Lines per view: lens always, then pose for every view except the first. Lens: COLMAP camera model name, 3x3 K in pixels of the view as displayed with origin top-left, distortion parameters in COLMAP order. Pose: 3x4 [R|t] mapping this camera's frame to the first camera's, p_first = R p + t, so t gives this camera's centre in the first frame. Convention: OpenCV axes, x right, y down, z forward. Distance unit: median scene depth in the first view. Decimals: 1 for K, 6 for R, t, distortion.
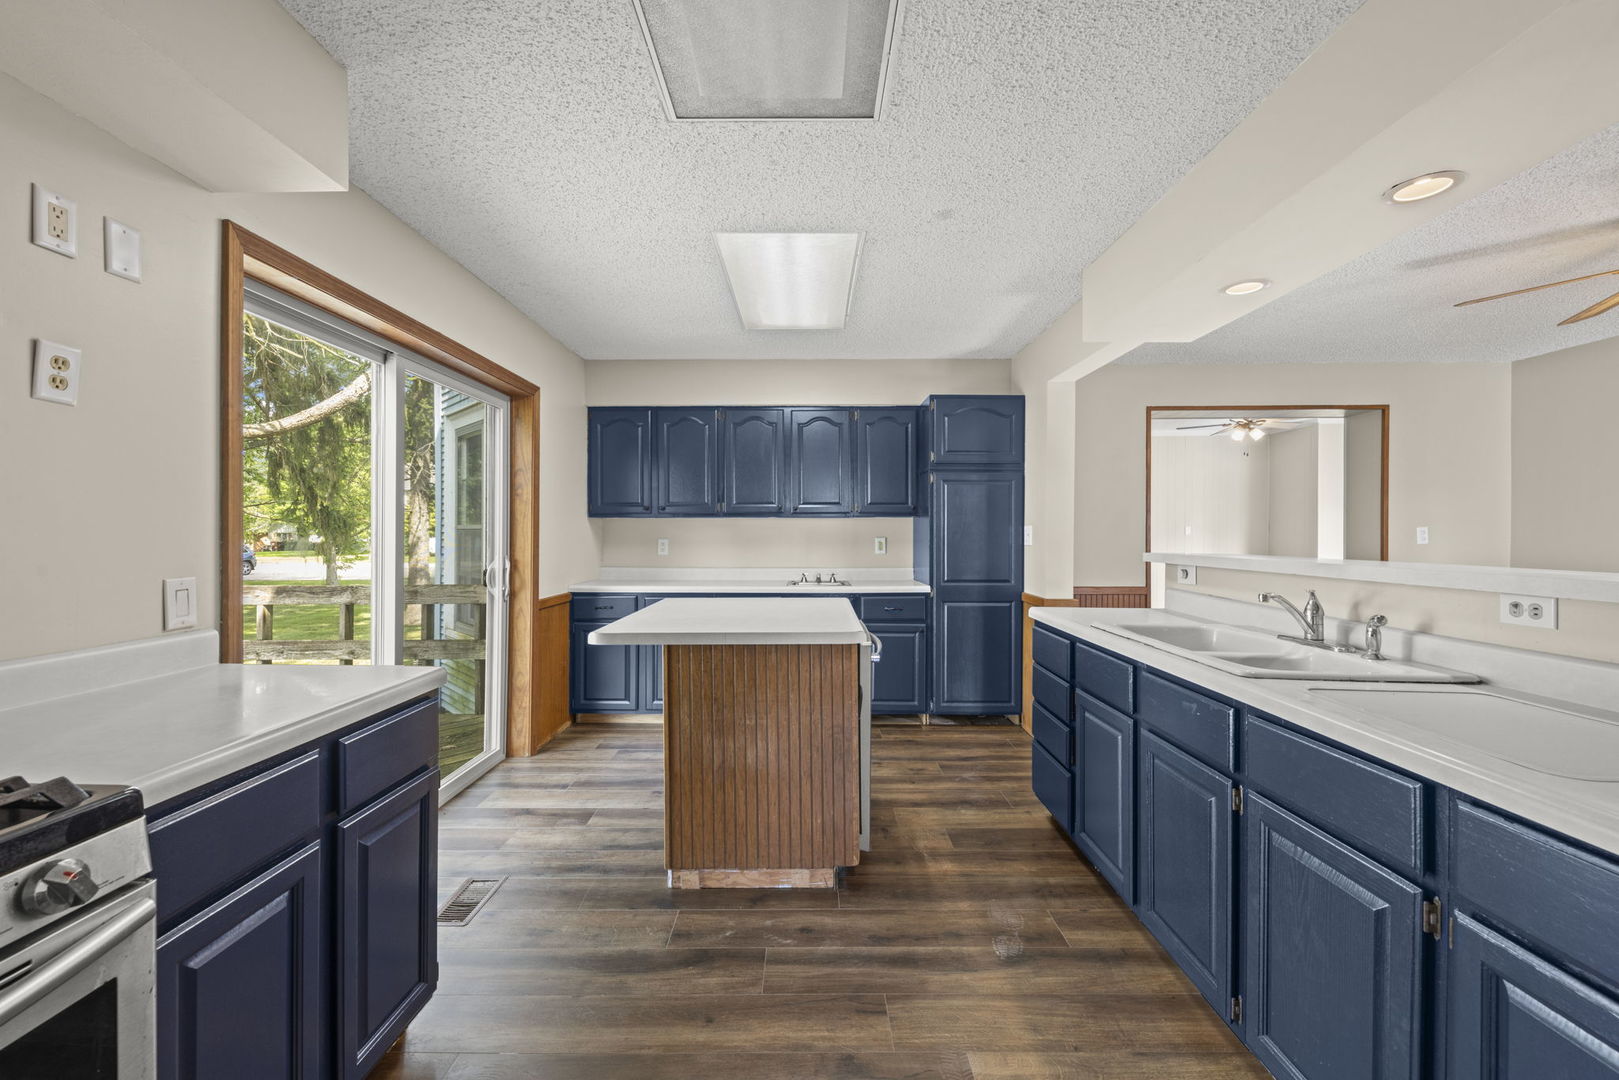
lens RADIAL K [[633.8, 0, 809.3], [0, 633.8, 536.8], [0, 0, 1]] dist [0.000448, -0.000182]
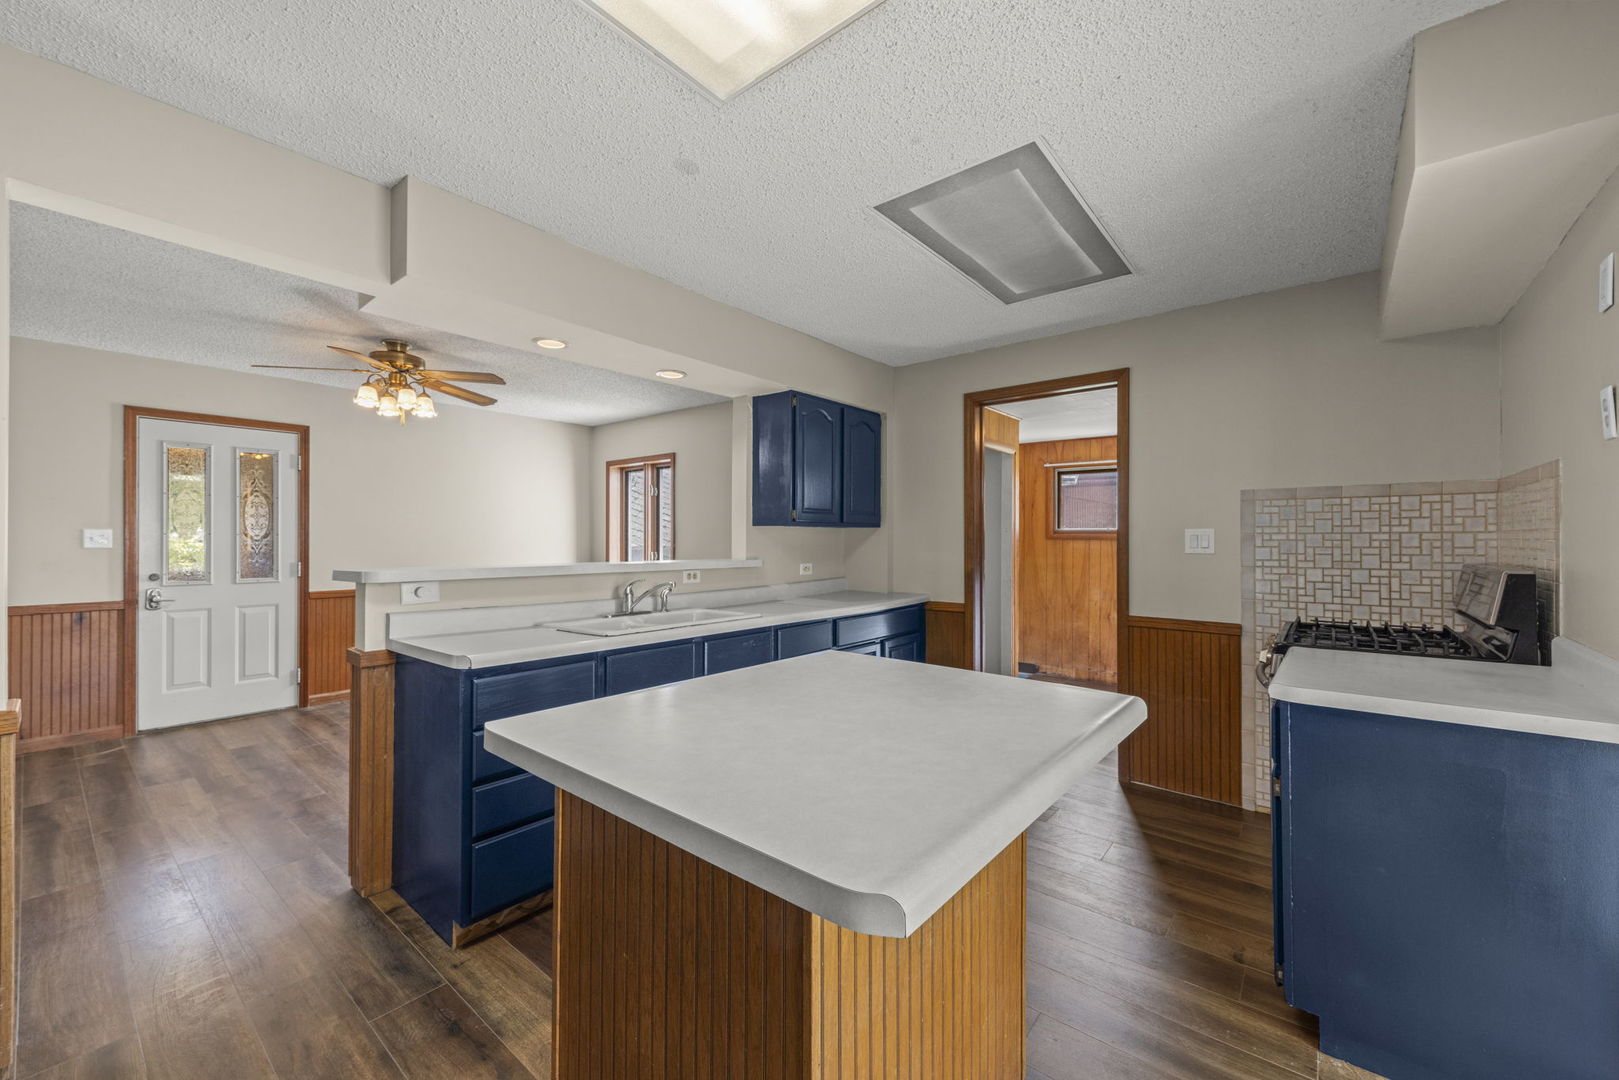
lens RADIAL K [[633.8, 0, 809.3], [0, 633.8, 536.8], [0, 0, 1]] dist [0.000448, -0.000182]
pose [[-0.777152, -0.000056, 0.629313, -0.364426], [0.000061, 1.000000, 0.000163, -0.017161], [-0.629313, 0.000165, -0.777152, 1.291270]]
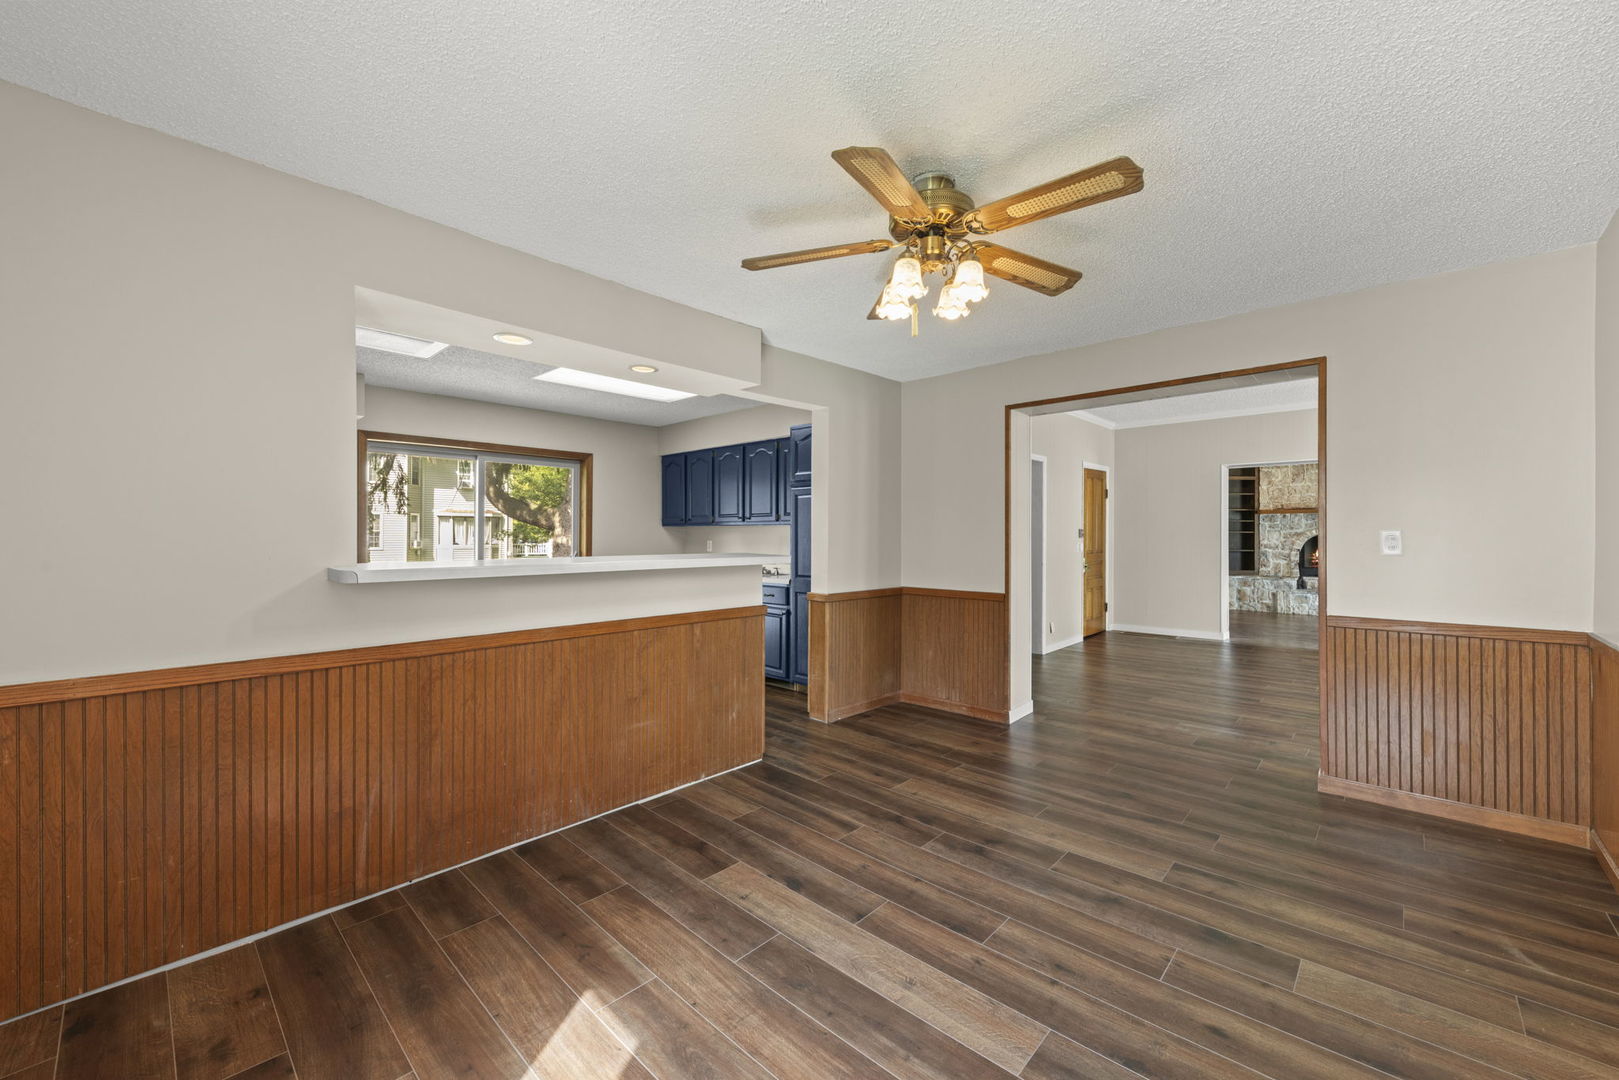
lens RADIAL K [[633.8, 0, 809.3], [0, 633.8, 536.8], [0, 0, 1]] dist [0.000448, -0.000182]
pose [[0.727623, 0.004463, -0.685963, 1.540462], [-0.008590, 0.999960, -0.002605, -0.005288], [0.685924, 0.007788, 0.727632, 0.164015]]
